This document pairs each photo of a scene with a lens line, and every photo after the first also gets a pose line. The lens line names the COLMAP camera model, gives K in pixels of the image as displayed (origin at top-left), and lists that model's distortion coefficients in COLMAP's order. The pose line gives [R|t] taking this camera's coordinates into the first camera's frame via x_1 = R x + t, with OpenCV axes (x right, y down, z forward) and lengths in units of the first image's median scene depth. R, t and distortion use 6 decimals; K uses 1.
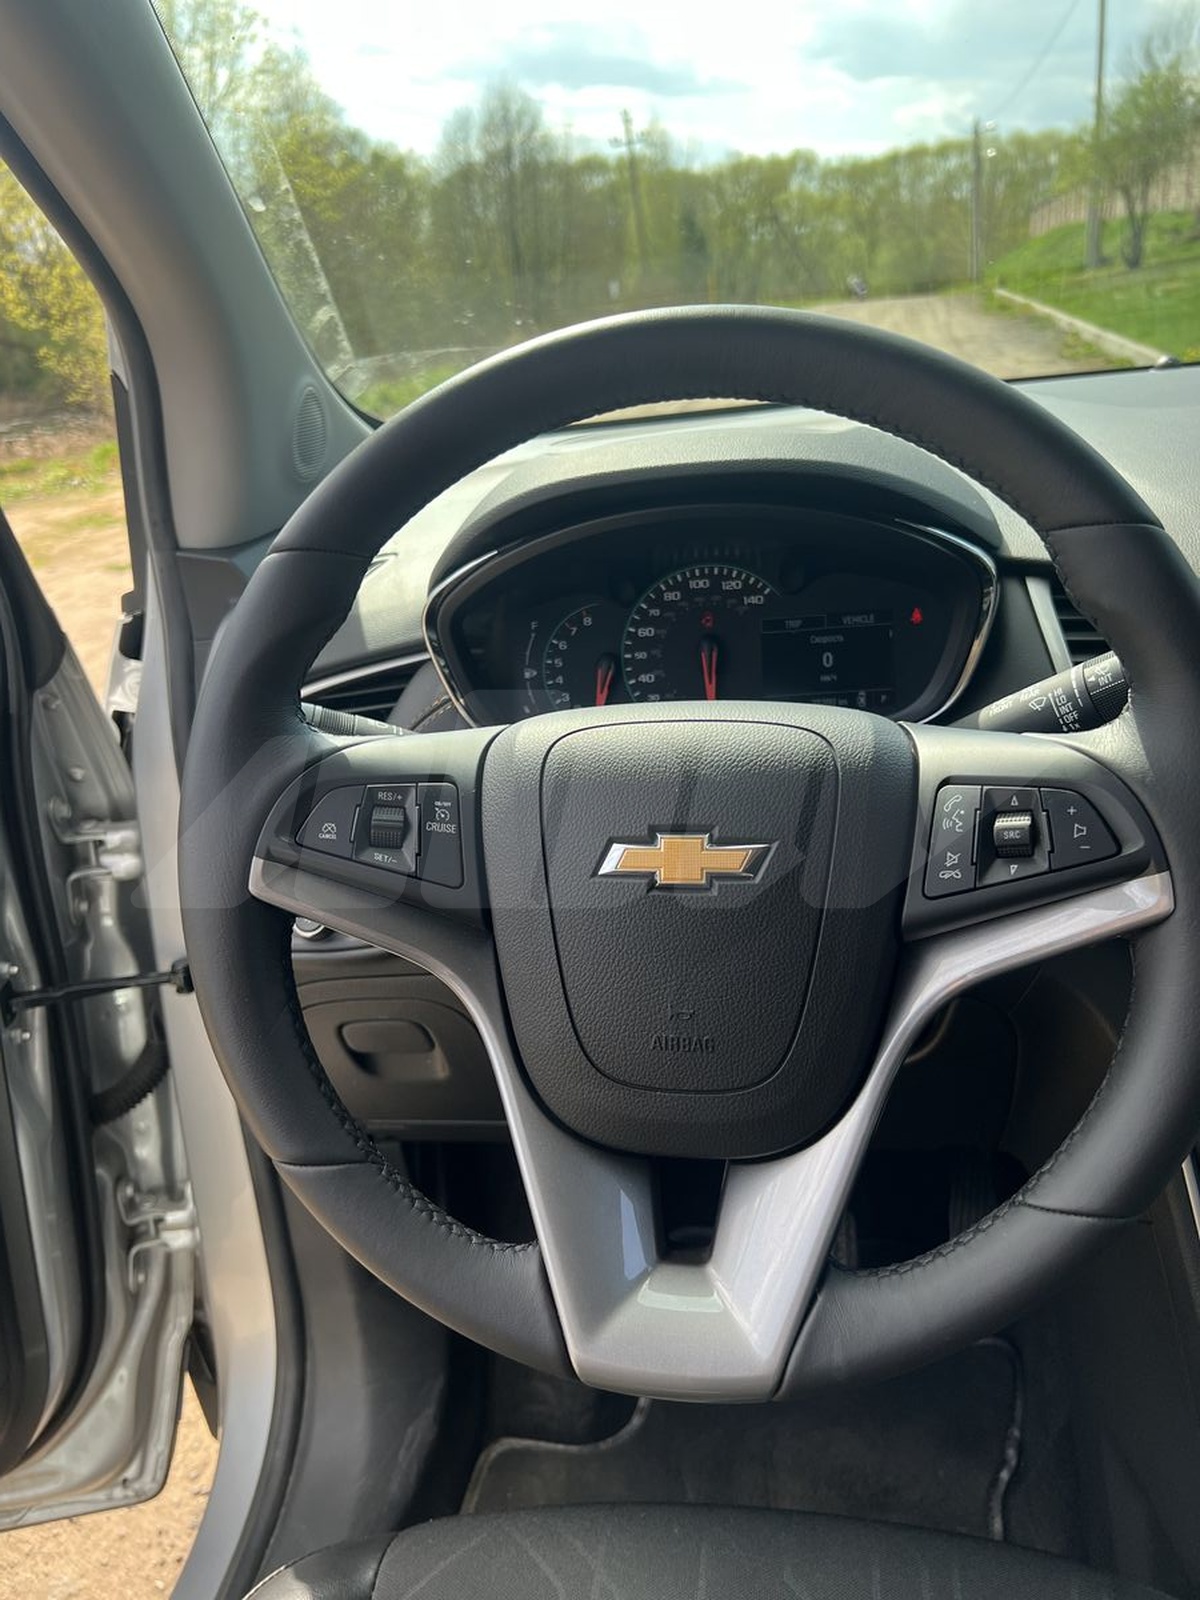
lens RADIAL K [[1241.7, 0, 585.9], [0, 1241.7, 807.2], [0, 0, 1]] dist [0.055103, -0.071905]
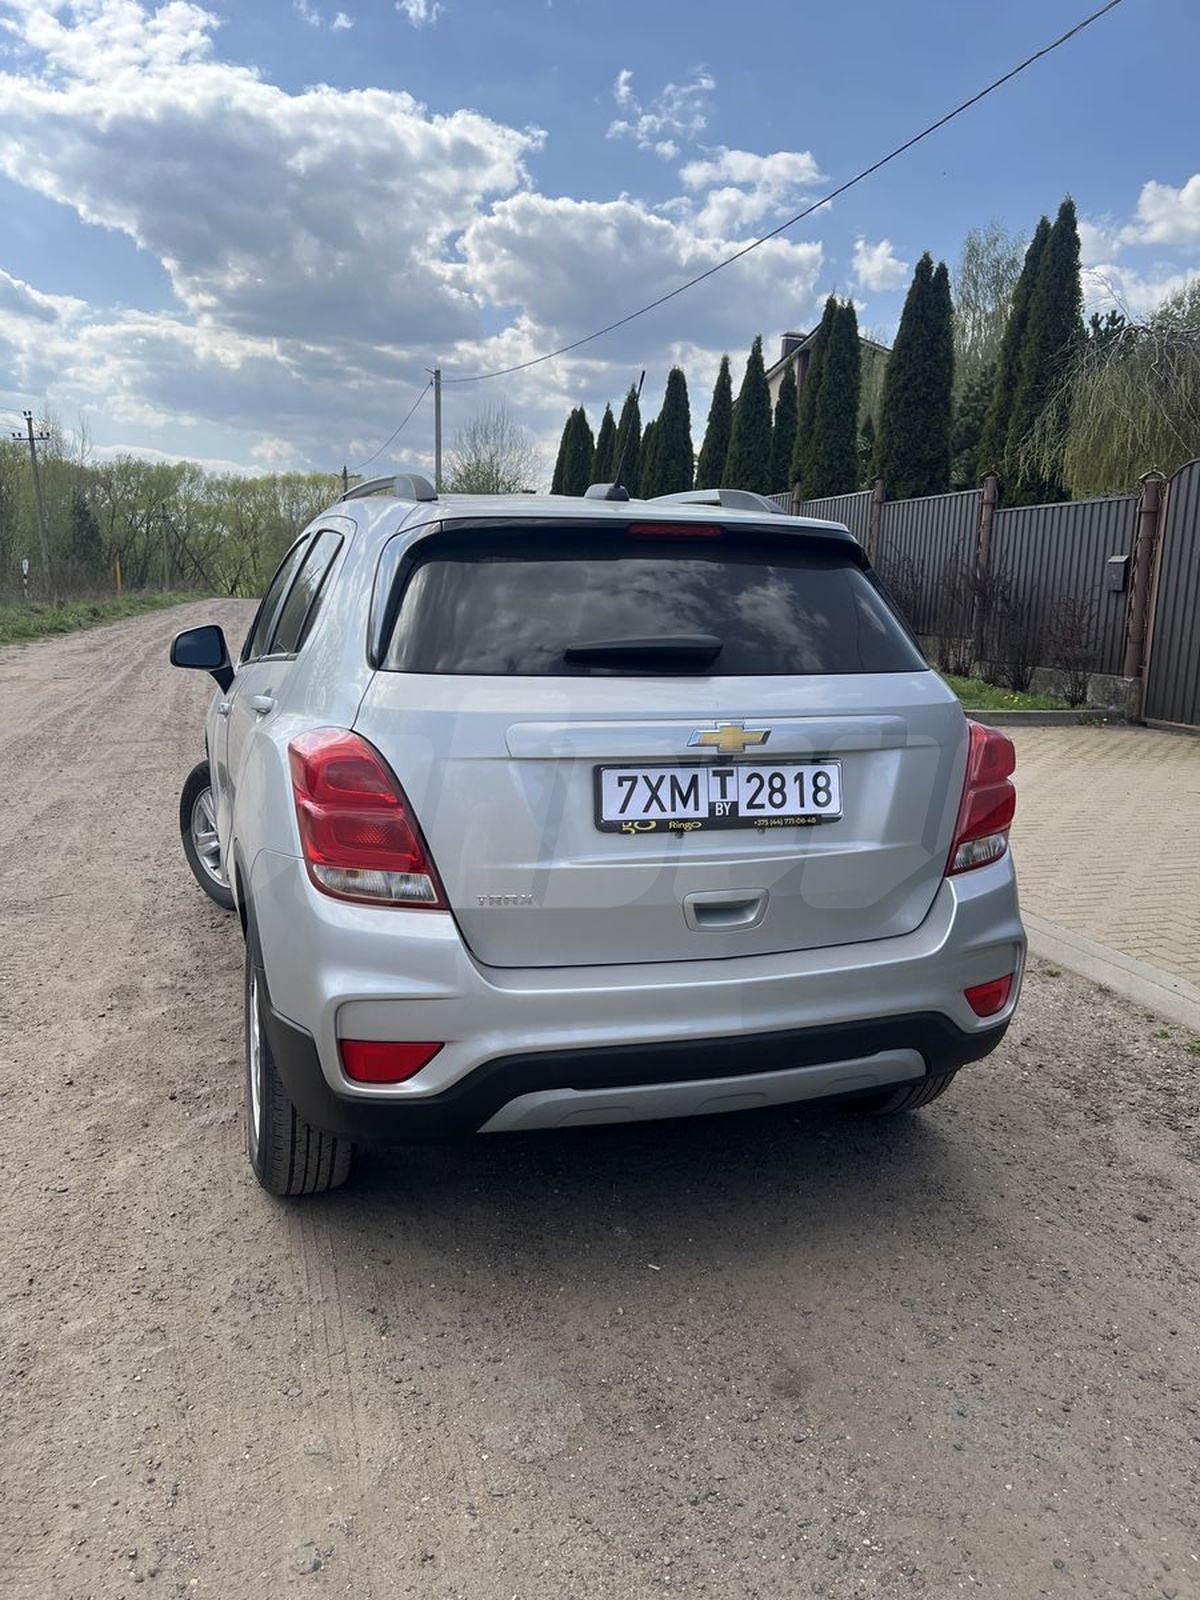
lens RADIAL K [[1241.7, 0, 585.9], [0, 1241.7, 807.2], [0, 0, 1]] dist [0.055103, -0.071905]
pose [[0.887694, 0.022757, 0.459871, -0.047536], [0.078038, 0.976892, -0.198980, 0.049229], [-0.453772, 0.212521, 0.865405, -0.126869]]
